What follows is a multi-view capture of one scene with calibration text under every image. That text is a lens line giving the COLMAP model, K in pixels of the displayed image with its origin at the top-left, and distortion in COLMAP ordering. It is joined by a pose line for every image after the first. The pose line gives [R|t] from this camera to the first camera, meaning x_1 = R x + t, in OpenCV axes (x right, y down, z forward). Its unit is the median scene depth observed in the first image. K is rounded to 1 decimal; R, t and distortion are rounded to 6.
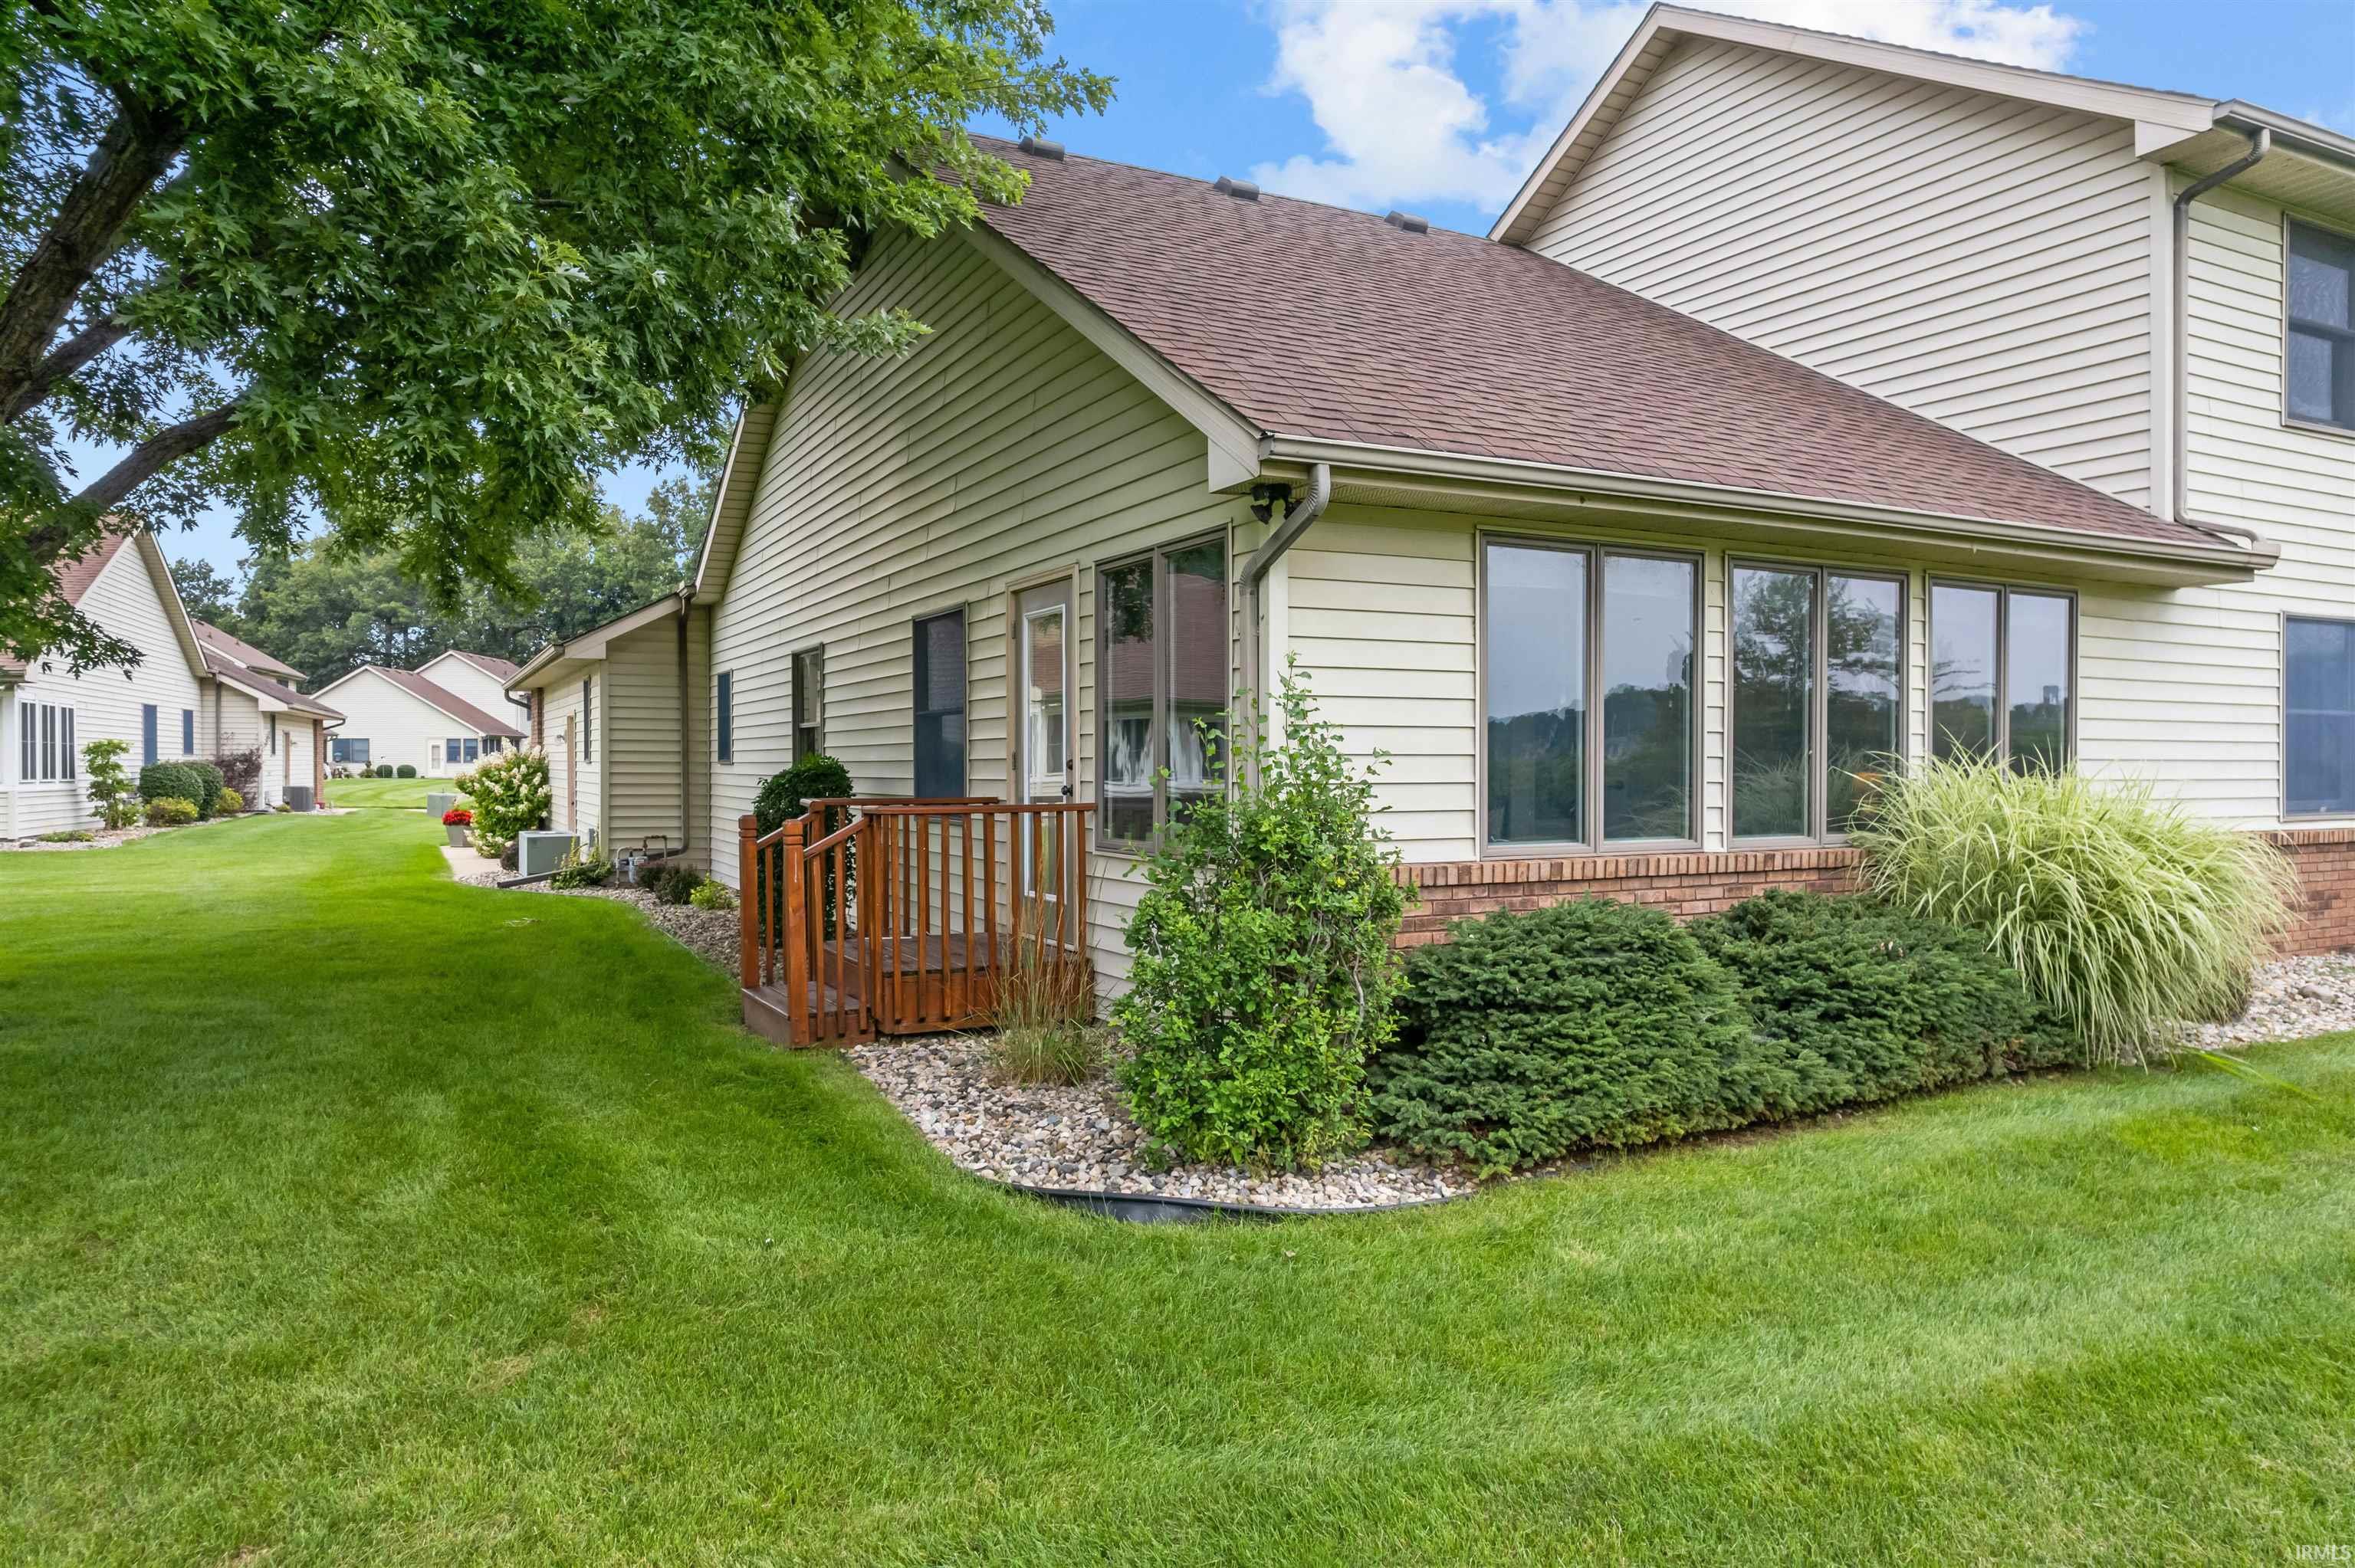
lens RADIAL K [[1520.6, 0, 1189.9], [0, 1520.6, 774.9], [0, 0, 1]] dist [-0.079636, 0.069820]
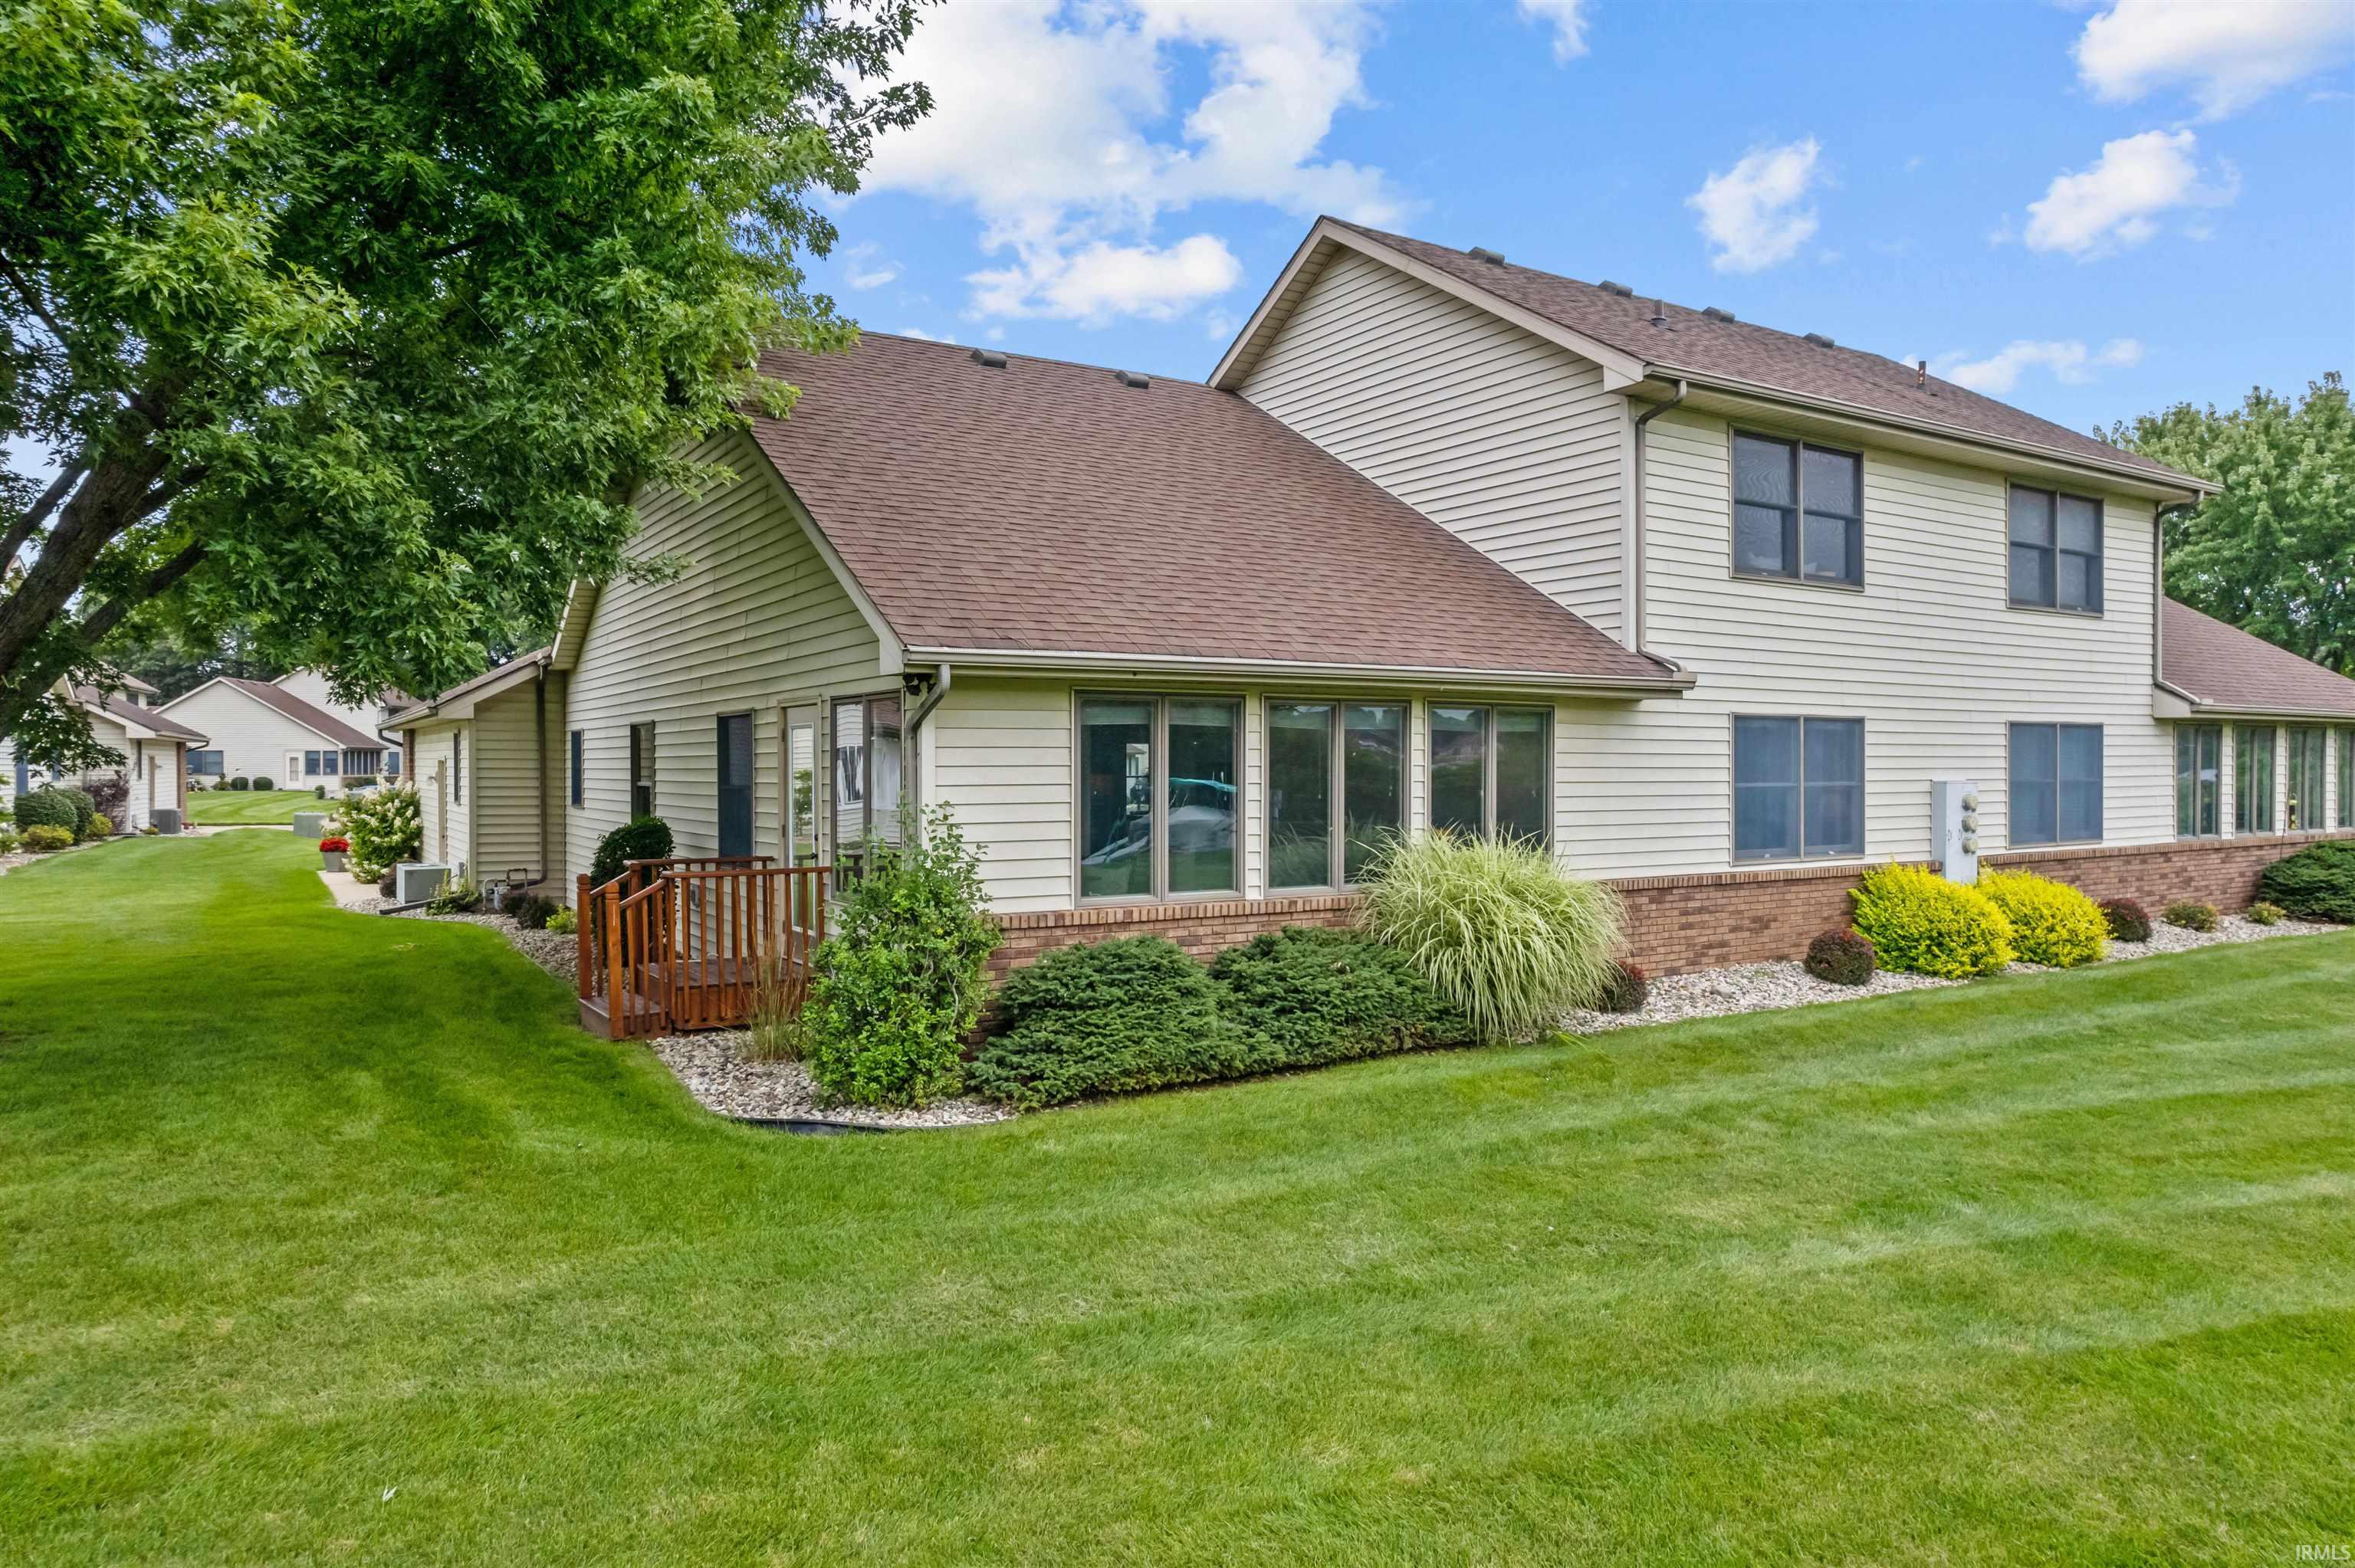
lens RADIAL K [[1520.6, 0, 1186.5], [0, 1520.6, 774.6], [0, 0, 1]] dist [-0.079636, 0.069820]
pose [[0.997035, -0.001006, 0.076942, 0.177814], [0.001183, 0.999997, -0.002256, -0.070434], [-0.076940, 0.002340, 0.997033, -0.487127]]
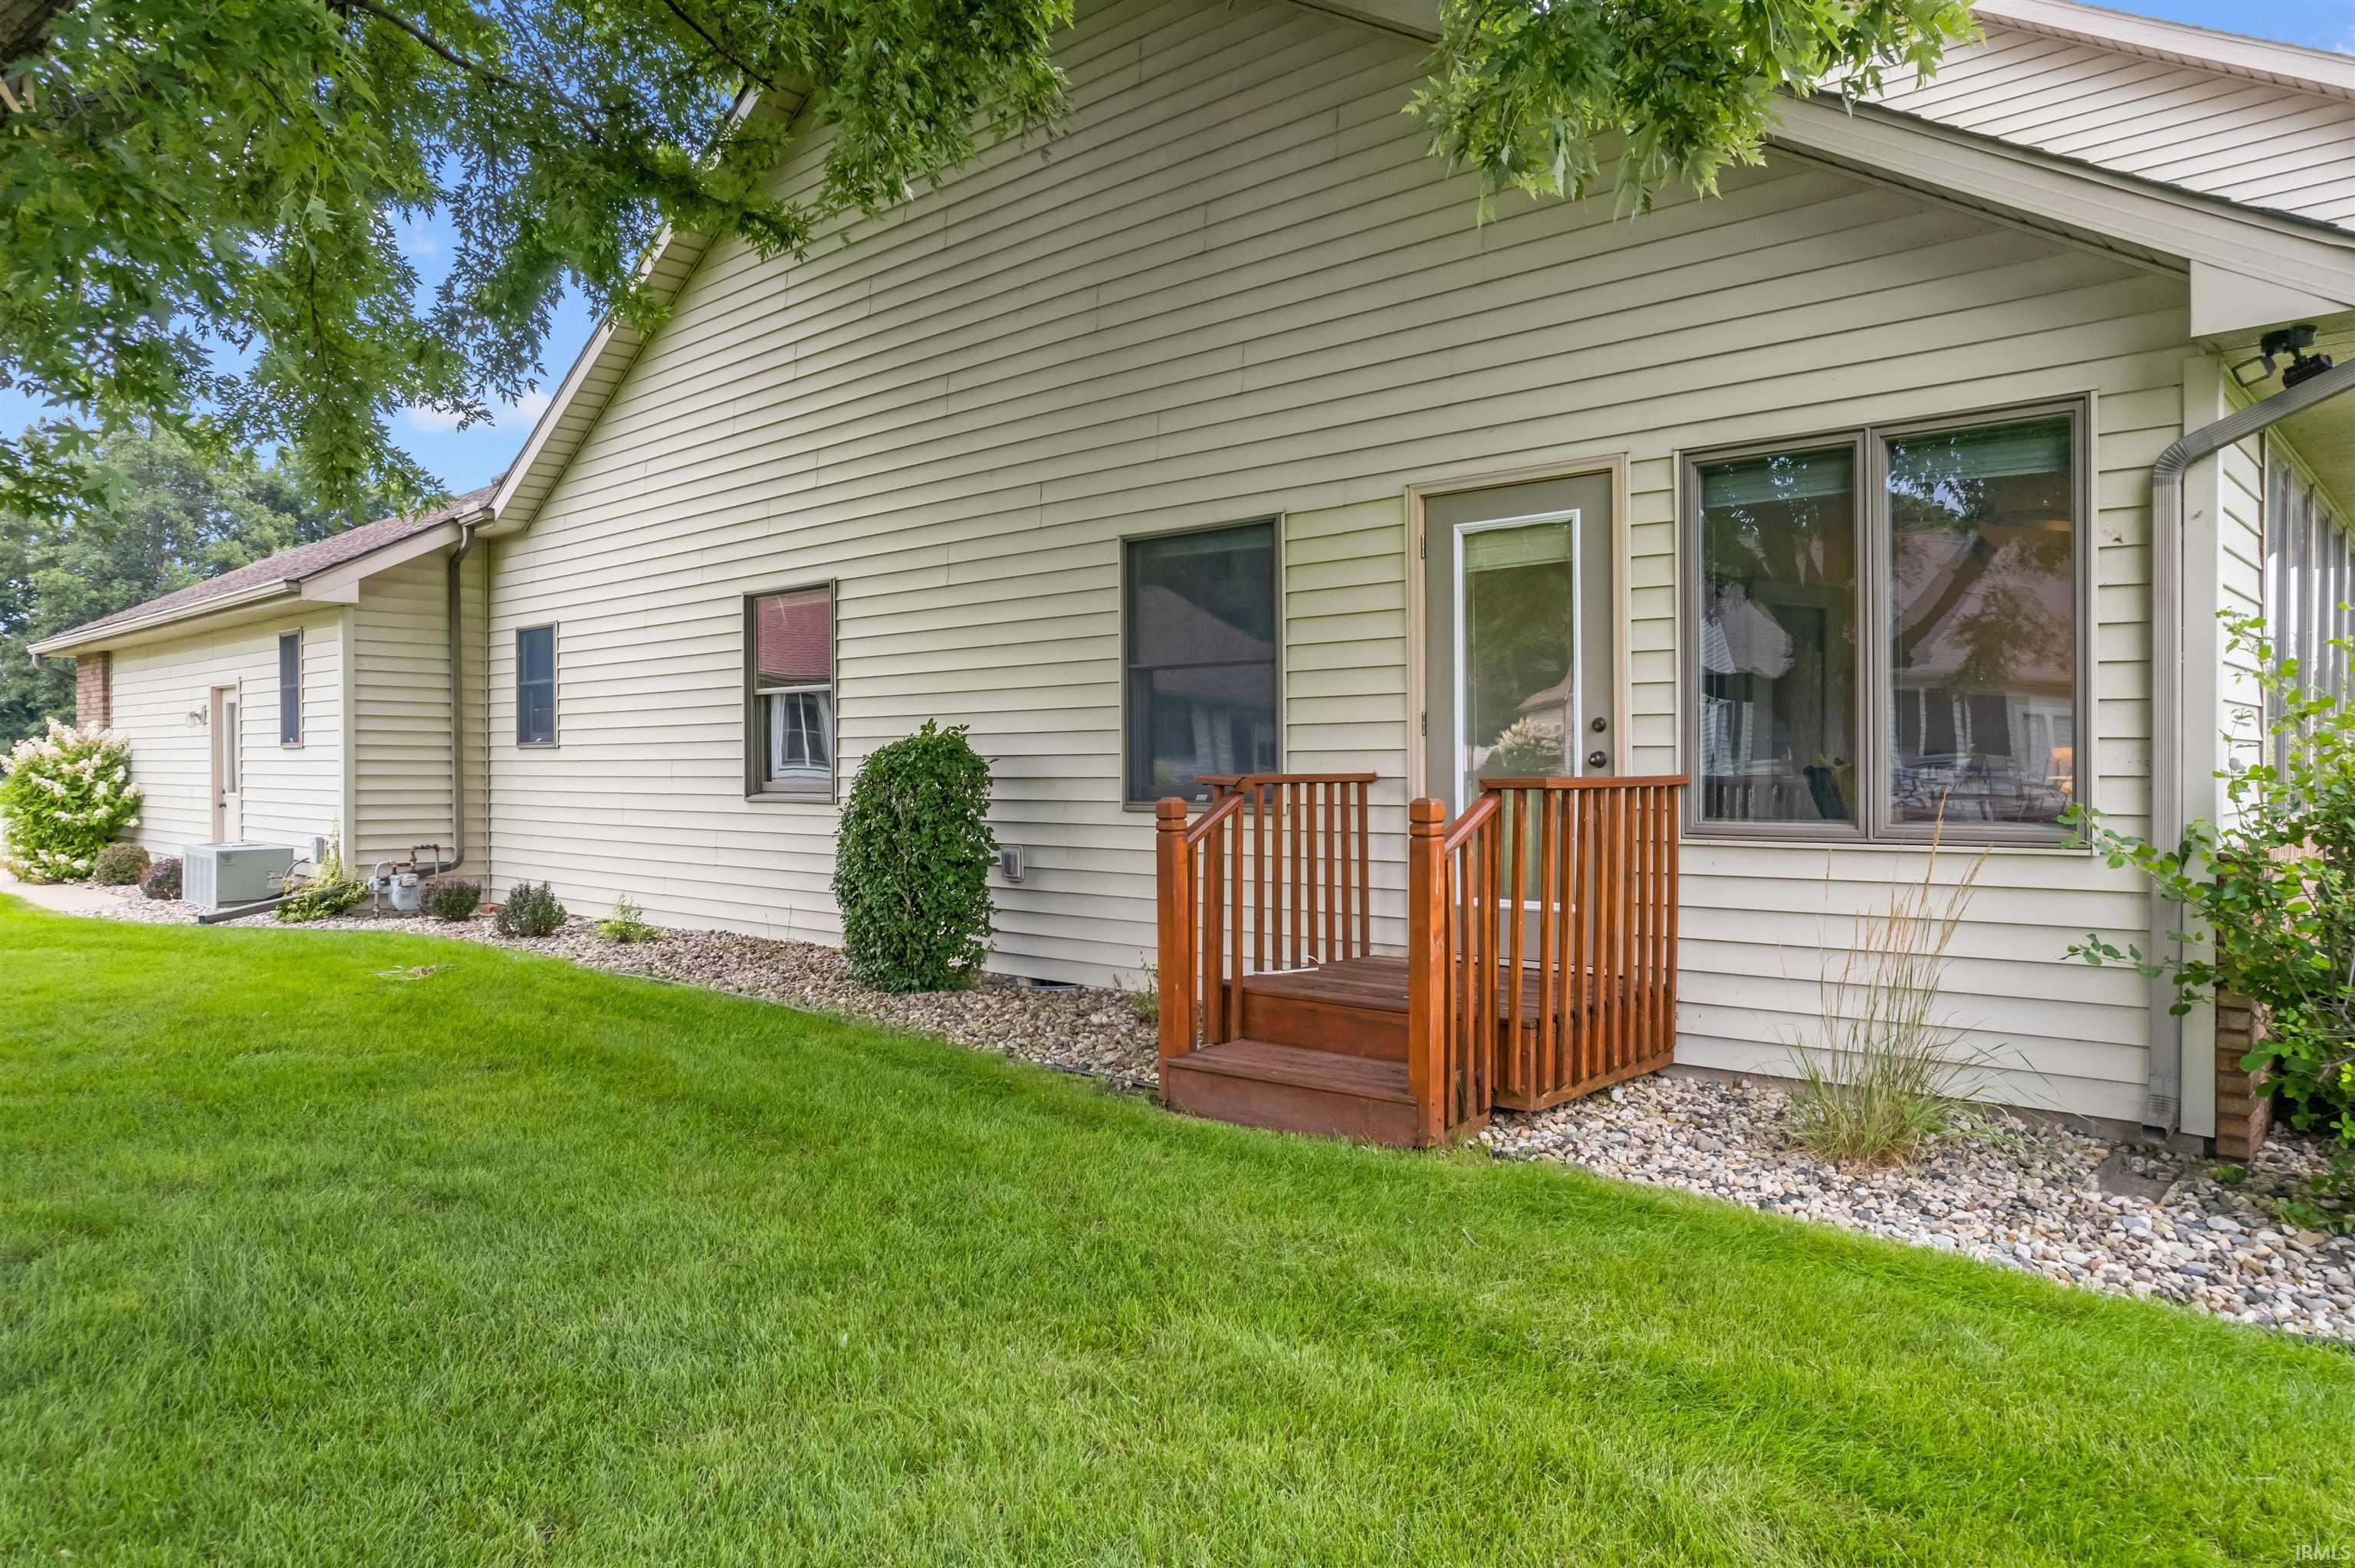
lens RADIAL K [[1520.6, 0, 1184.6], [0, 1520.6, 775.8], [0, 0, 1]] dist [-0.079636, 0.069820]
pose [[0.940174, -0.004448, 0.340664, -0.604076], [0.004938, 0.999988, -0.000572, 0.020277], [-0.340658, 0.002220, 0.940185, 0.433130]]
